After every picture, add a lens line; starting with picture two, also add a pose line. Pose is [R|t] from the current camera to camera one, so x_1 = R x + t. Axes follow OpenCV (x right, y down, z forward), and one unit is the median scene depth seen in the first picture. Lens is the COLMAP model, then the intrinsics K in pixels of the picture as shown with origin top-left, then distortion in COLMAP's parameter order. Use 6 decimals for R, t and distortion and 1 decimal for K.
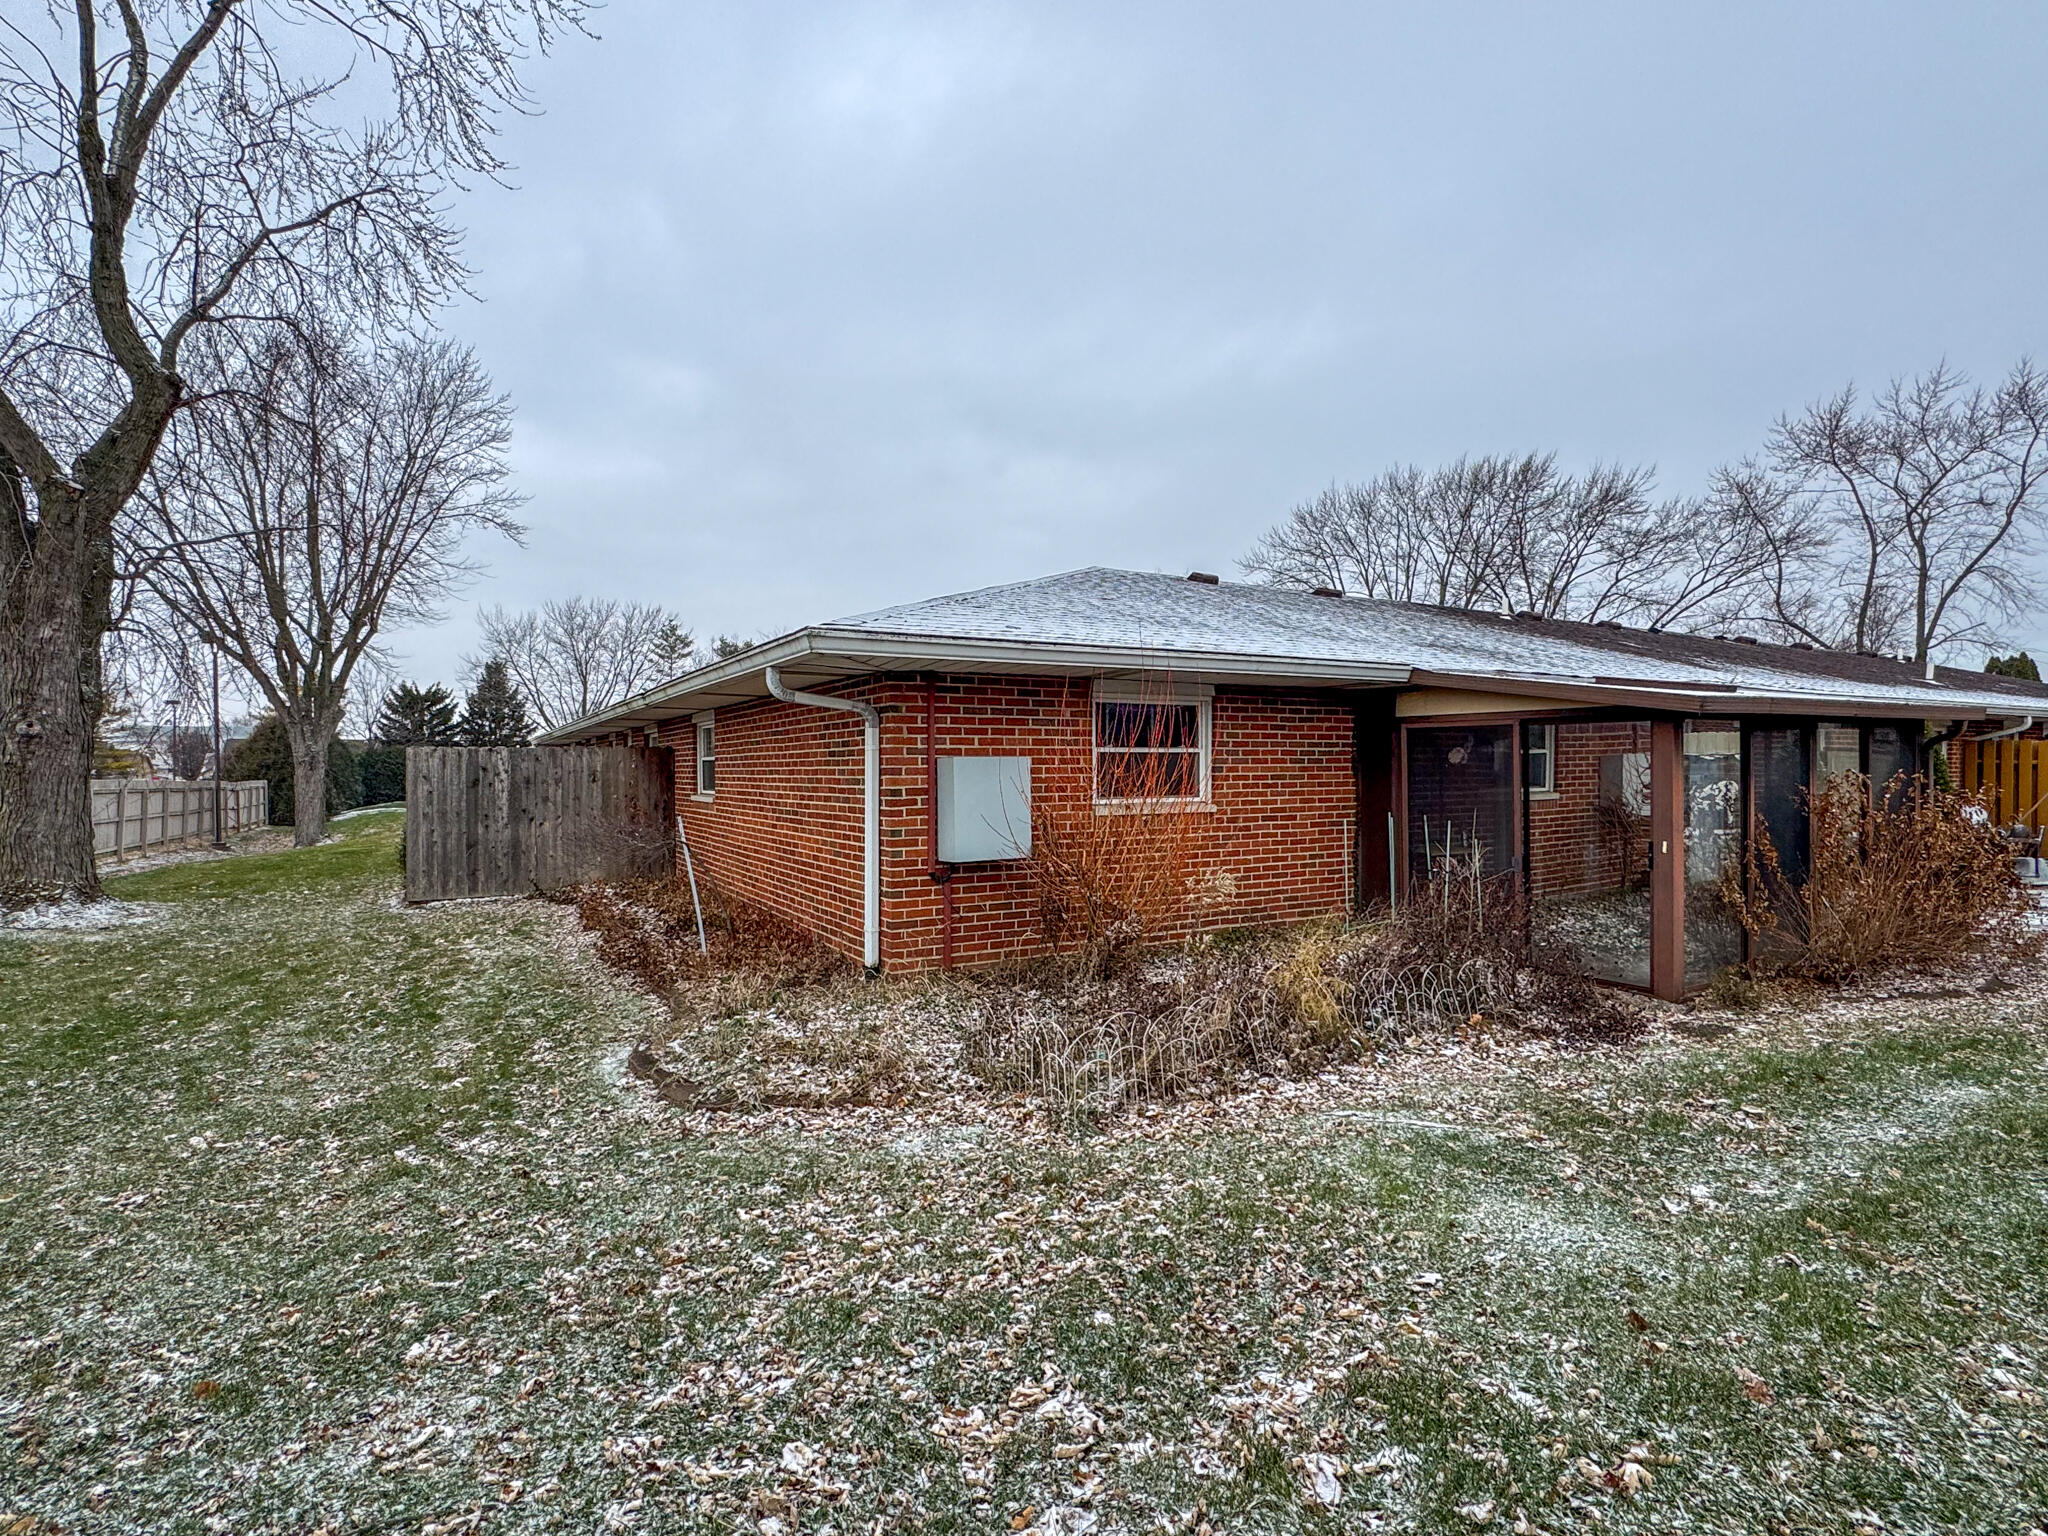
lens RADIAL K [[1001.6, 0, 1029.5], [0, 1001.6, 774.6], [0, 0, 1]] dist [-0.003899, 0.000527]
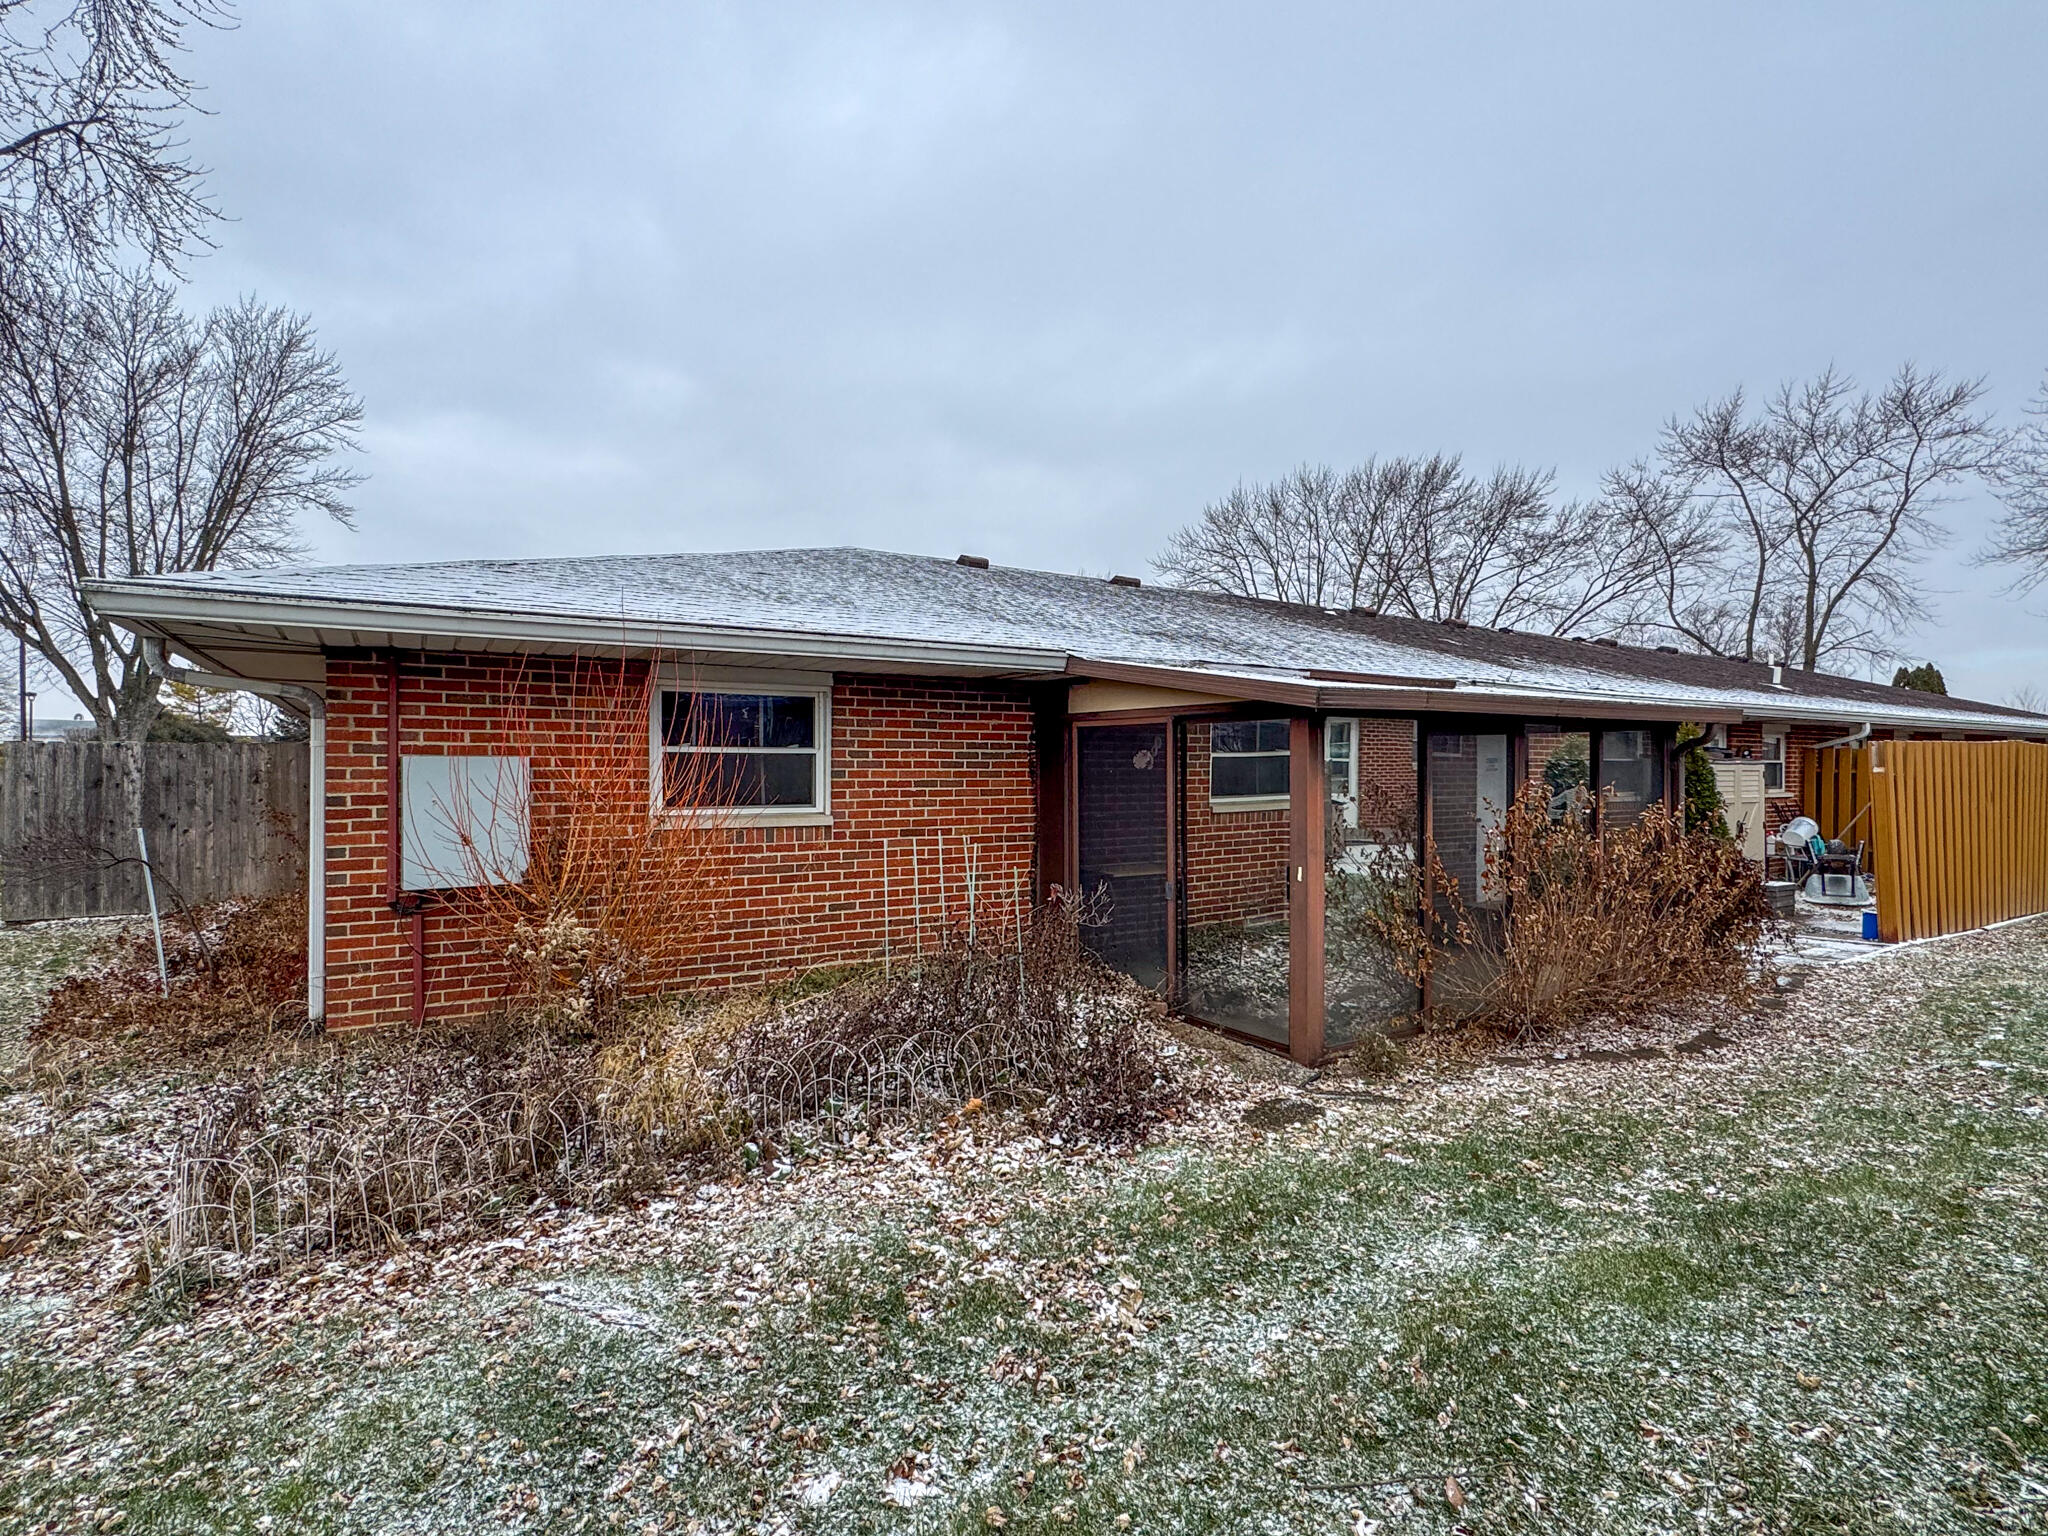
lens RADIAL K [[1001.6, 0, 1024.4], [0, 1001.6, 773.1], [0, 0, 1]] dist [-0.003899, 0.000527]
pose [[0.999233, 0.006992, 0.038534, 0.365999], [-0.006845, 0.999969, -0.003947, -0.004468], [-0.038560, 0.003680, 0.999249, 0.189160]]
